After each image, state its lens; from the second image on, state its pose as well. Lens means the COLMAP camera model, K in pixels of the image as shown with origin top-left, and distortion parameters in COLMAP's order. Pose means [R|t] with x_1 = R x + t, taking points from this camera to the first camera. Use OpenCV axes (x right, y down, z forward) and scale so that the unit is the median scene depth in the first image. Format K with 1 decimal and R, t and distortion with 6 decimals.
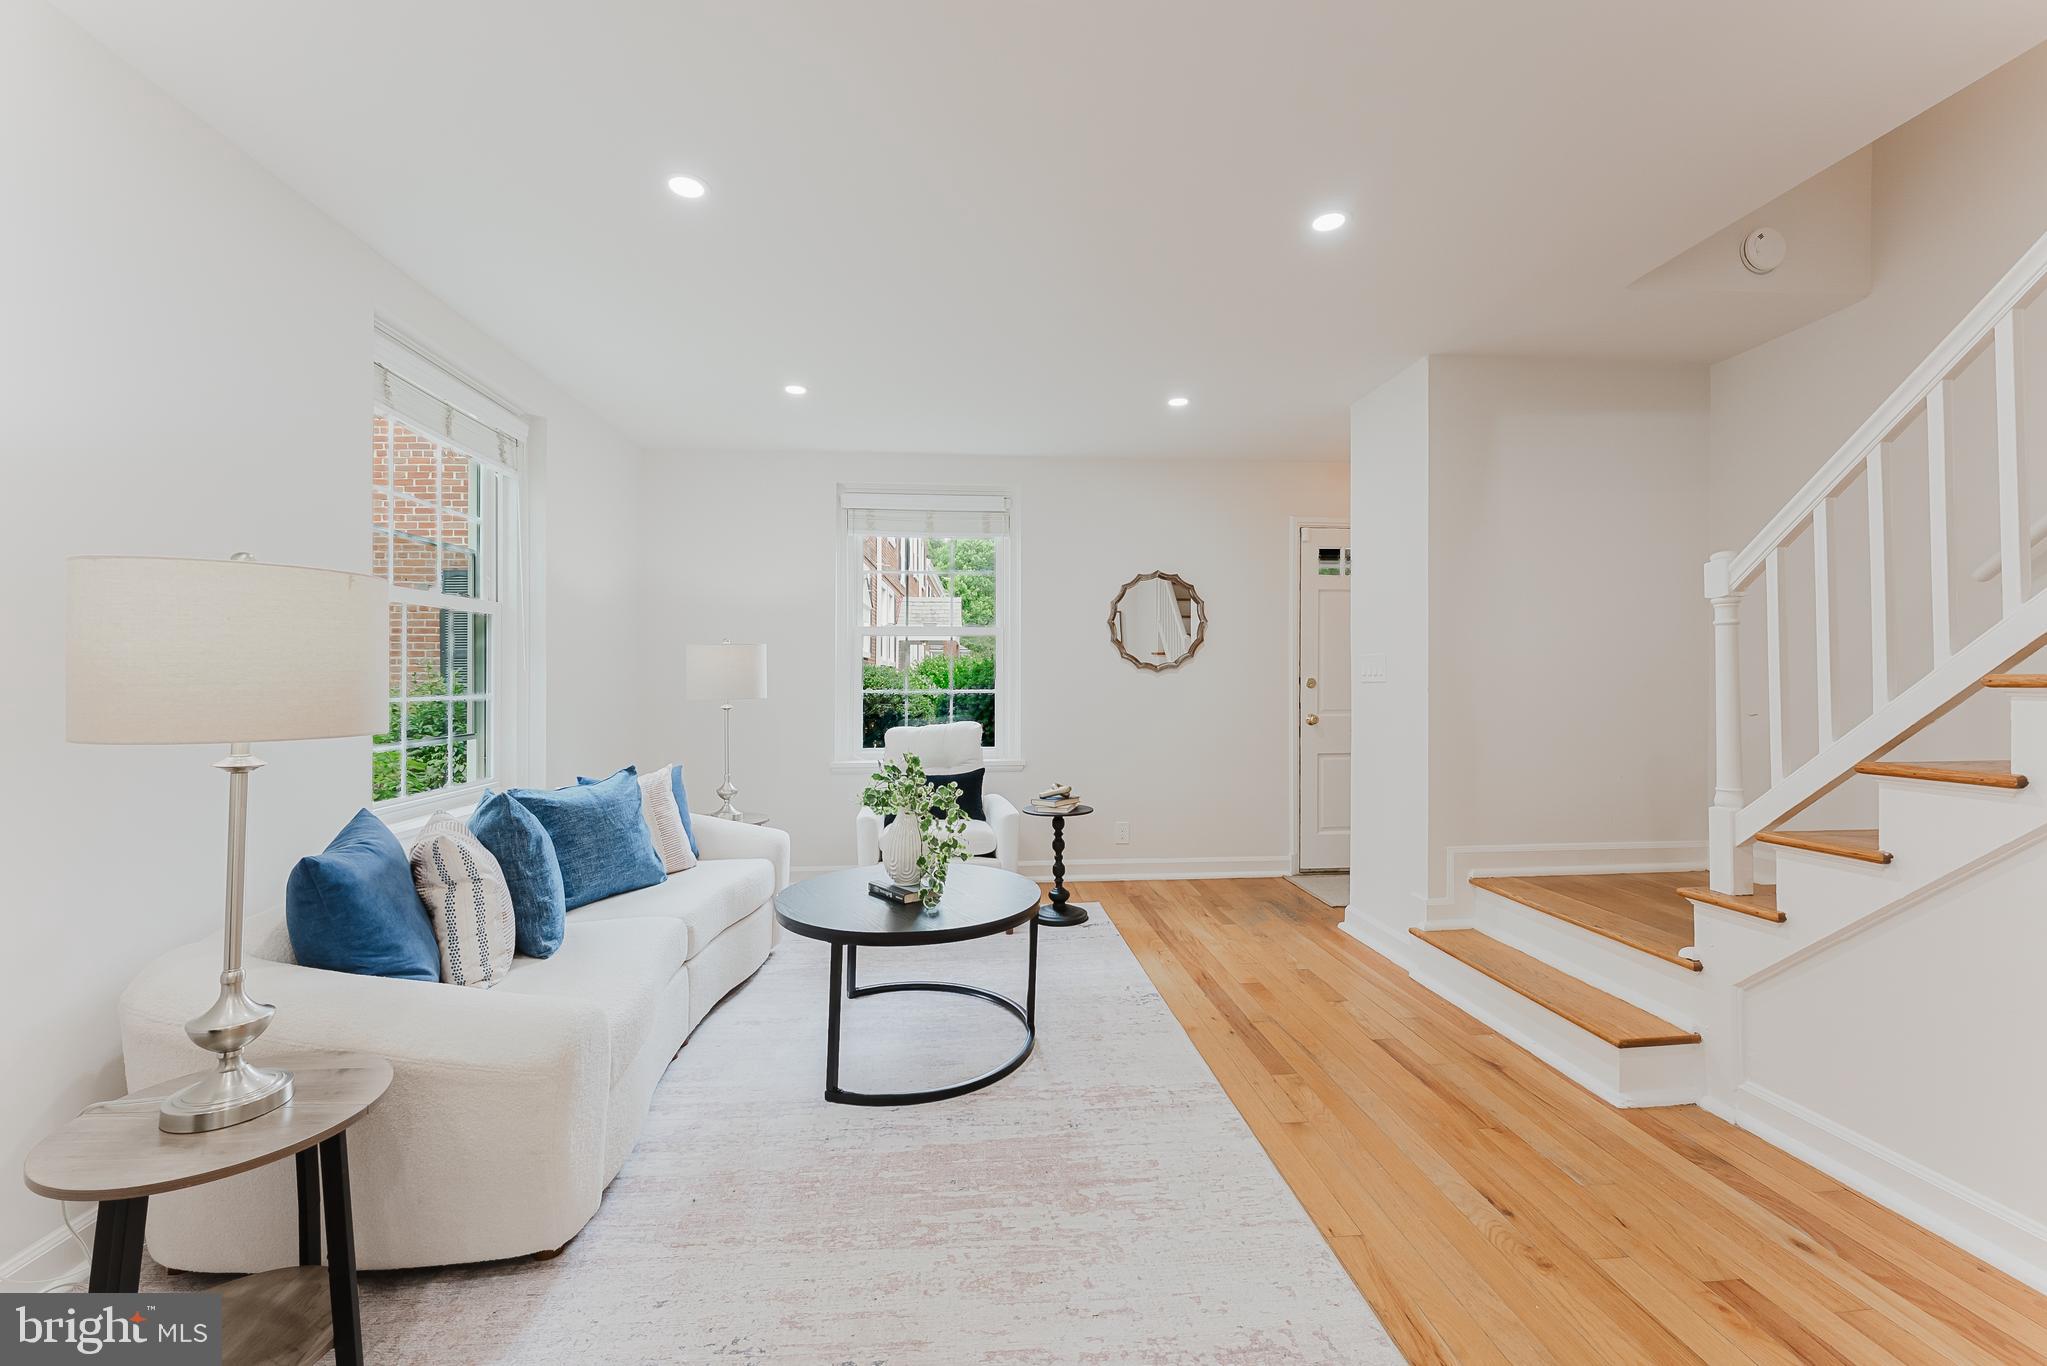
lens RADIAL K [[823.4, 0, 1020.7], [0, 823.4, 676.1], [0, 0, 1]] dist [-0.002137, -0.000057]
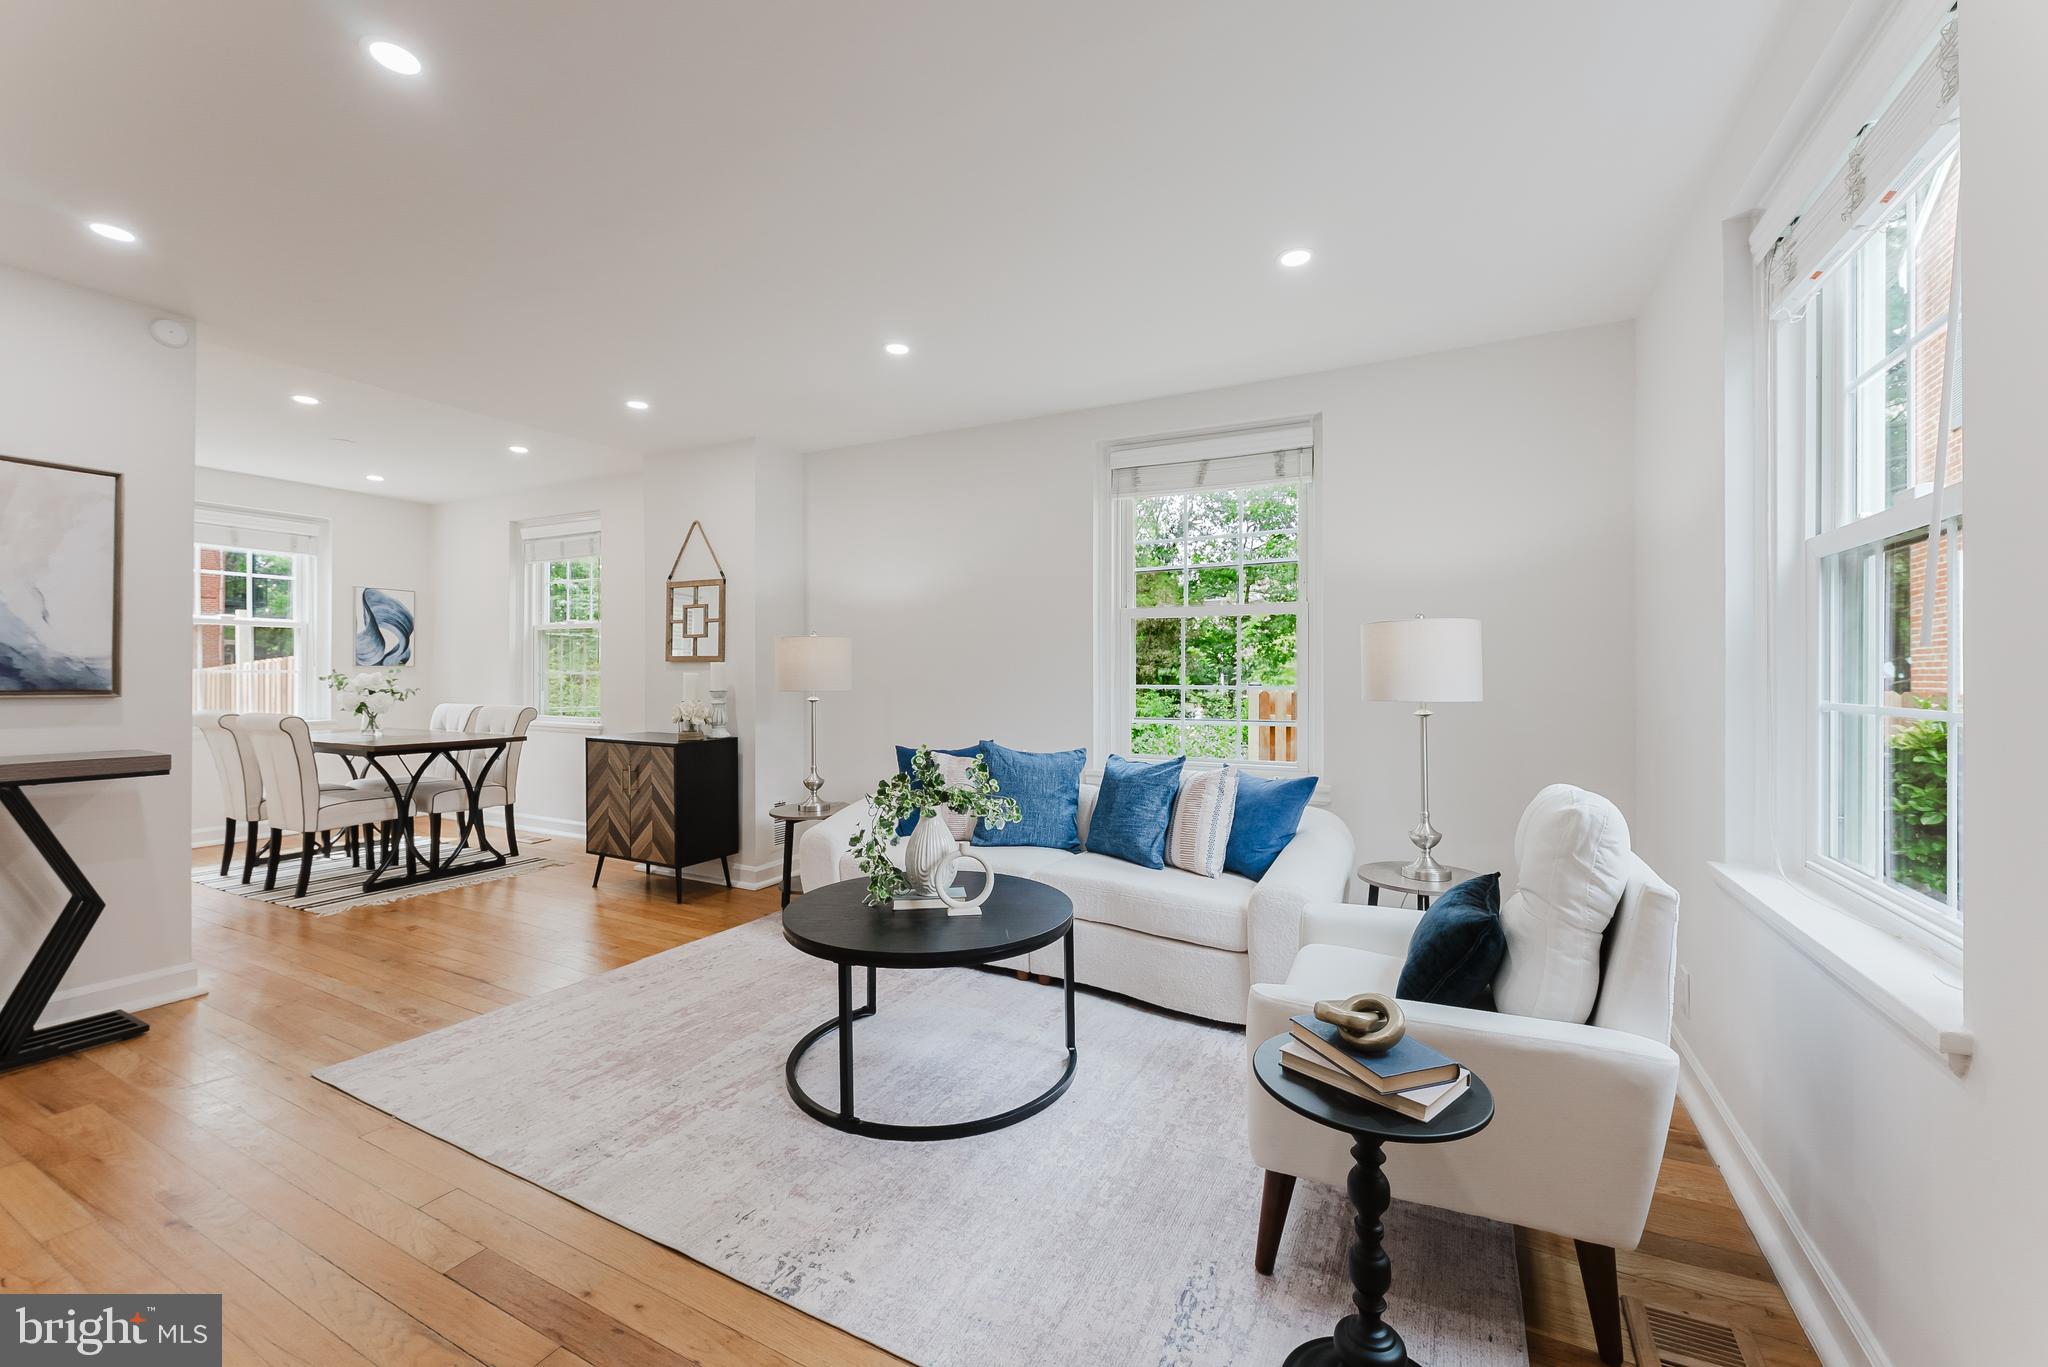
lens RADIAL K [[813.6, 0, 1034.5], [0, 813.6, 681.5], [0, 0, 1]] dist [-0.010862, 0.000050]
pose [[-0.530298, 0.006016, -0.847790, 0.486244], [-0.000461, 0.999973, 0.007384, 0.006673], [0.847811, 0.004306, -0.530281, 1.348801]]
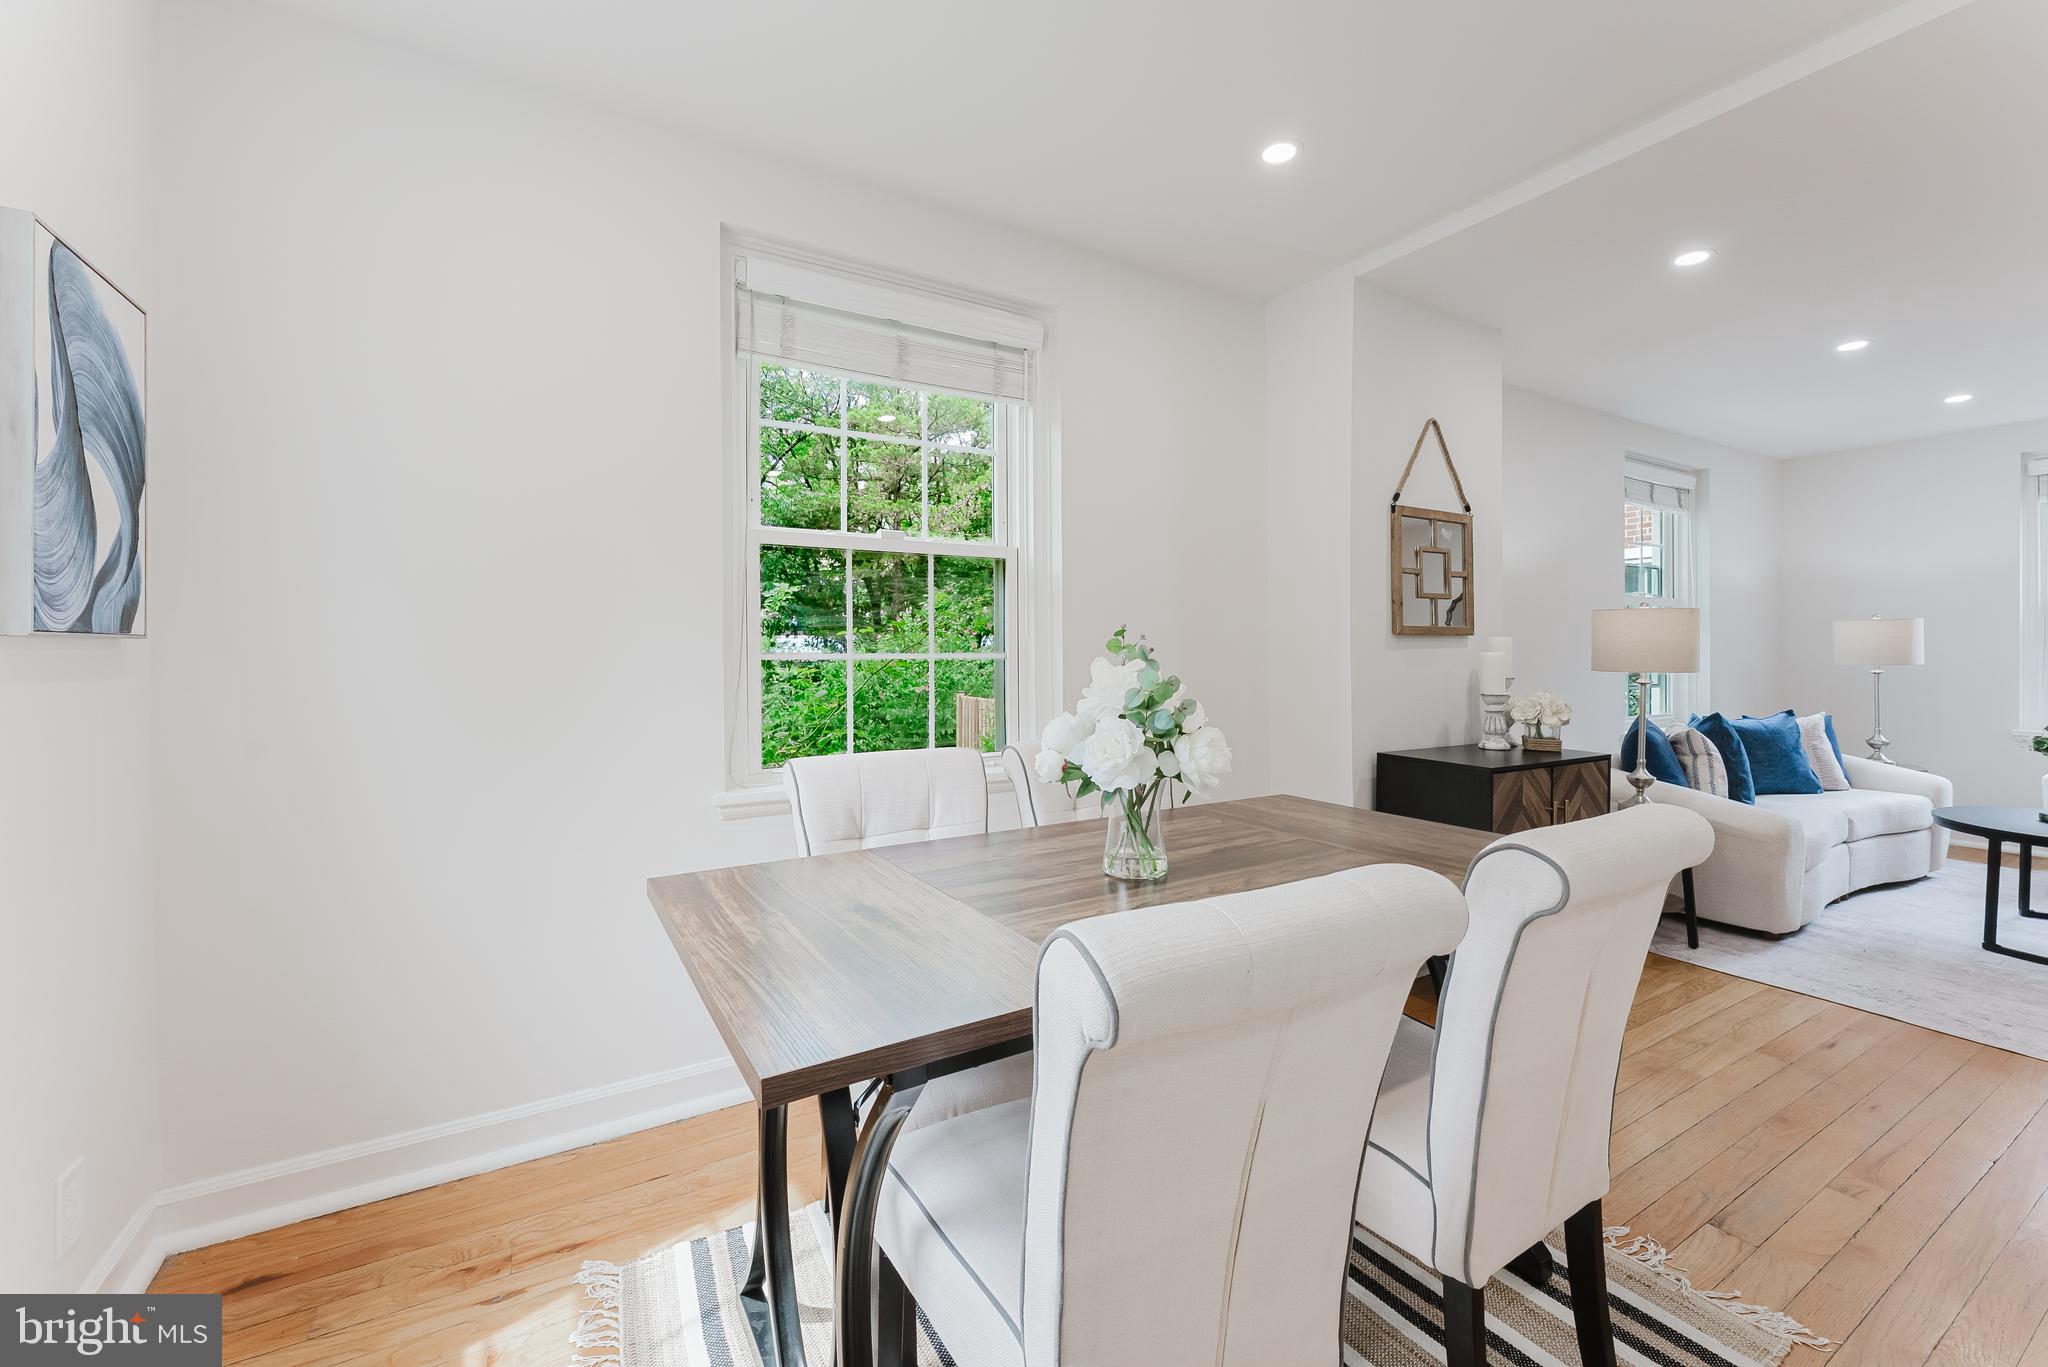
lens RADIAL K [[831.4, 0, 1031.4], [0, 831.4, 655.5], [0, 0, 1]] dist [0.002459, -0.000170]
pose [[0.435269, 0.001939, -0.900299, 0.245963], [0.008063, 0.999949, 0.006052, -0.004640], [0.900265, -0.009894, 0.435231, -0.786014]]
